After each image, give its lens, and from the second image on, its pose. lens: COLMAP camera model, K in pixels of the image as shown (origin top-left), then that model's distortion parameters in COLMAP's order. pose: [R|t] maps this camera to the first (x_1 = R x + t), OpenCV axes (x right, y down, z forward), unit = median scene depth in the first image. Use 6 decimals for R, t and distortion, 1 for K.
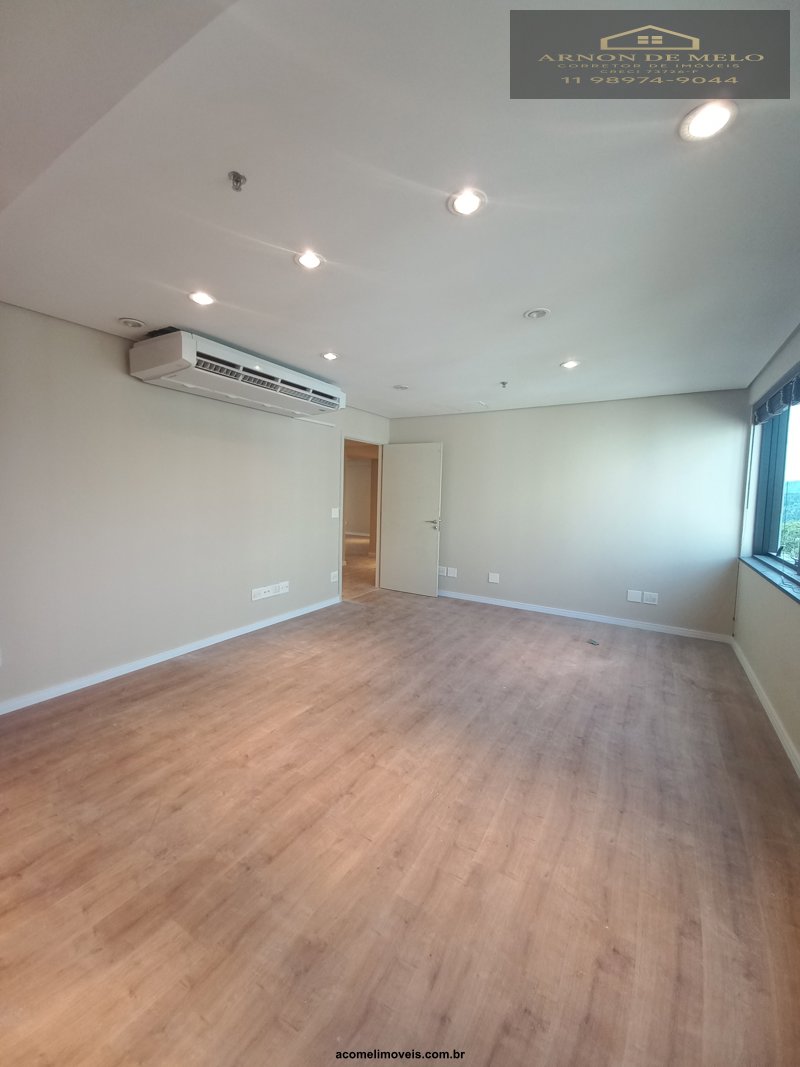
lens RADIAL K [[417.7, 0, 393.5], [0, 417.7, 521.9], [0, 0, 1]] dist [0.013070, -0.014519]
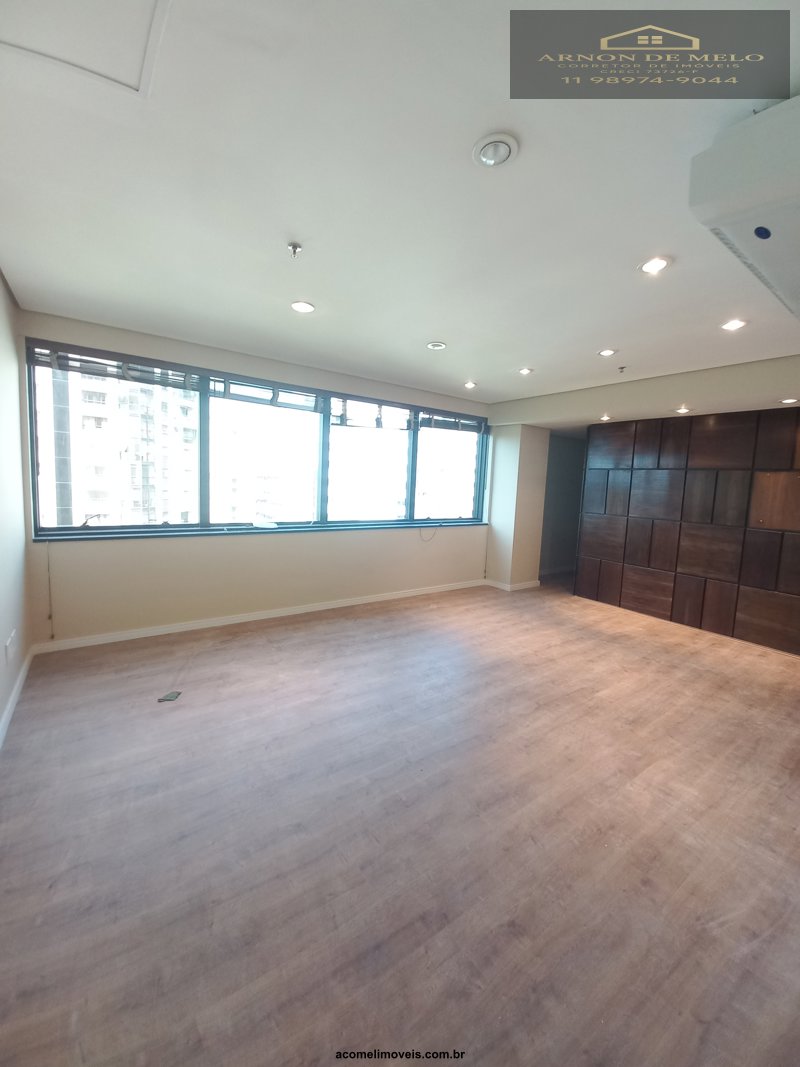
lens RADIAL K [[417.7, 0, 393.5], [0, 417.7, 521.9], [0, 0, 1]] dist [0.013070, -0.014519]
pose [[-0.917319, -0.101581, 0.384976, -0.093955], [-0.035708, 0.983999, 0.174557, -0.156966], [-0.396548, 0.146378, -0.906269, 2.139640]]
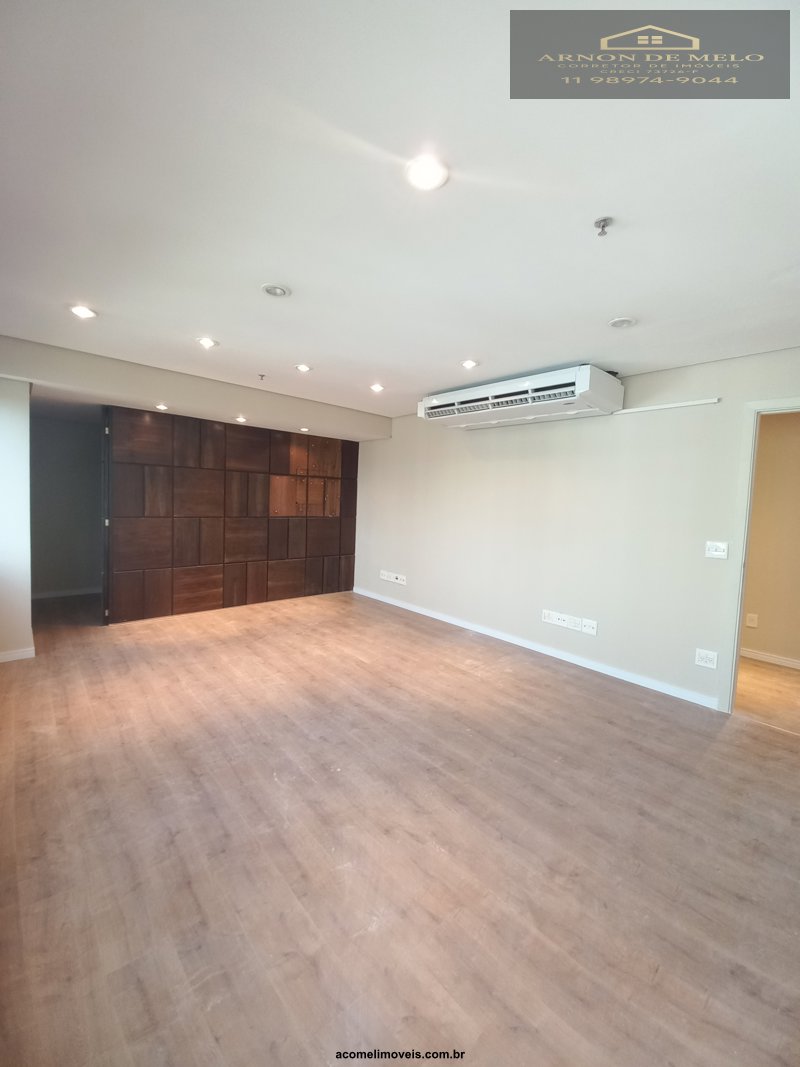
lens RADIAL K [[417.7, 0, 393.5], [0, 417.7, 521.9], [0, 0, 1]] dist [0.013070, -0.014519]
pose [[-0.284725, 0.018949, -0.958422, 1.042246], [-0.115400, 0.991856, 0.053893, -0.075225], [0.951638, 0.125947, -0.280219, 1.416946]]
